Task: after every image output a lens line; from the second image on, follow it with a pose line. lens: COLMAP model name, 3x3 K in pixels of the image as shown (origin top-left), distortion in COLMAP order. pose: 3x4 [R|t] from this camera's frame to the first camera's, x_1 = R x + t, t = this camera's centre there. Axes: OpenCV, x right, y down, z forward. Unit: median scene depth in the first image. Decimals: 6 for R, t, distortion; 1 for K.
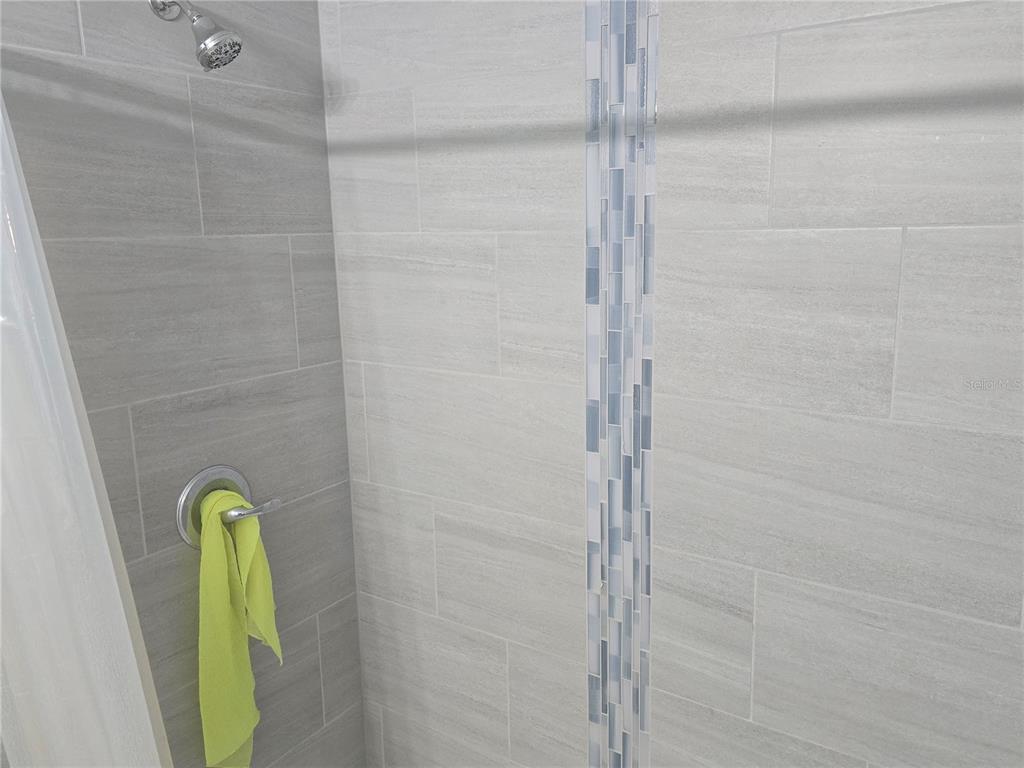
lens RADIAL K [[795.9, 0, 525.6], [0, 795.9, 382.5], [0, 0, 1]] dist [0.087961, -0.112844]
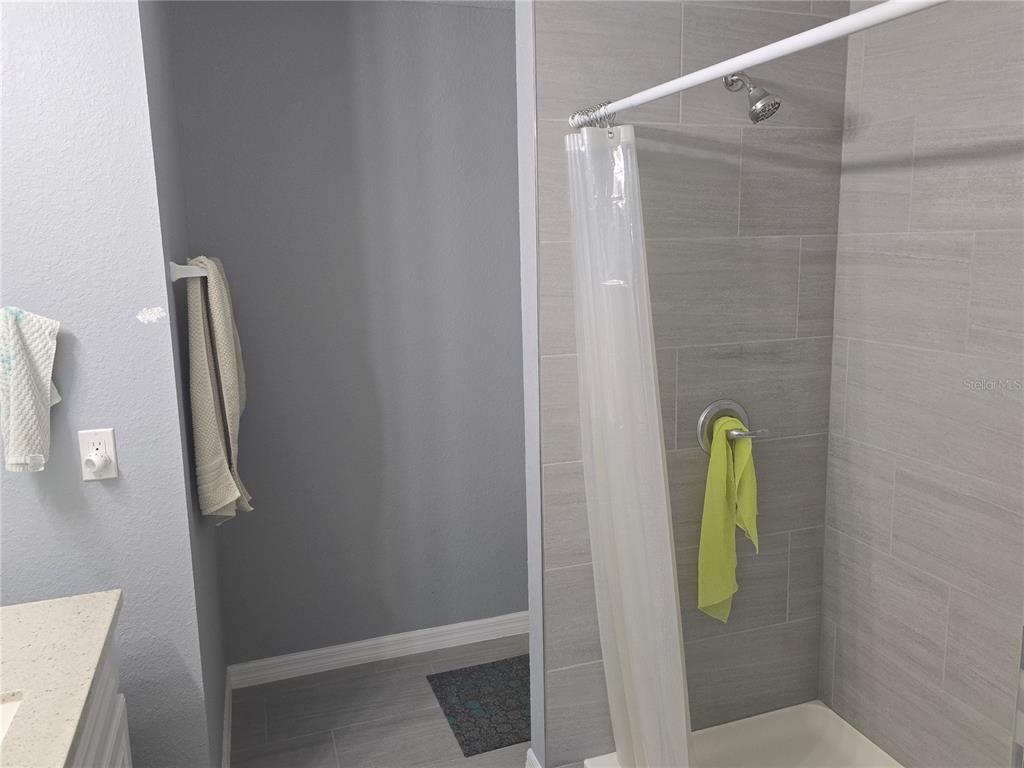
lens RADIAL K [[795.9, 0, 525.6], [0, 795.9, 382.5], [0, 0, 1]] dist [0.087961, -0.112844]
pose [[0.800187, 0.104724, -0.590536, 0.153097], [-0.112096, 0.993401, 0.024274, 0.075905], [0.589181, 0.046774, 0.806646, -0.331321]]
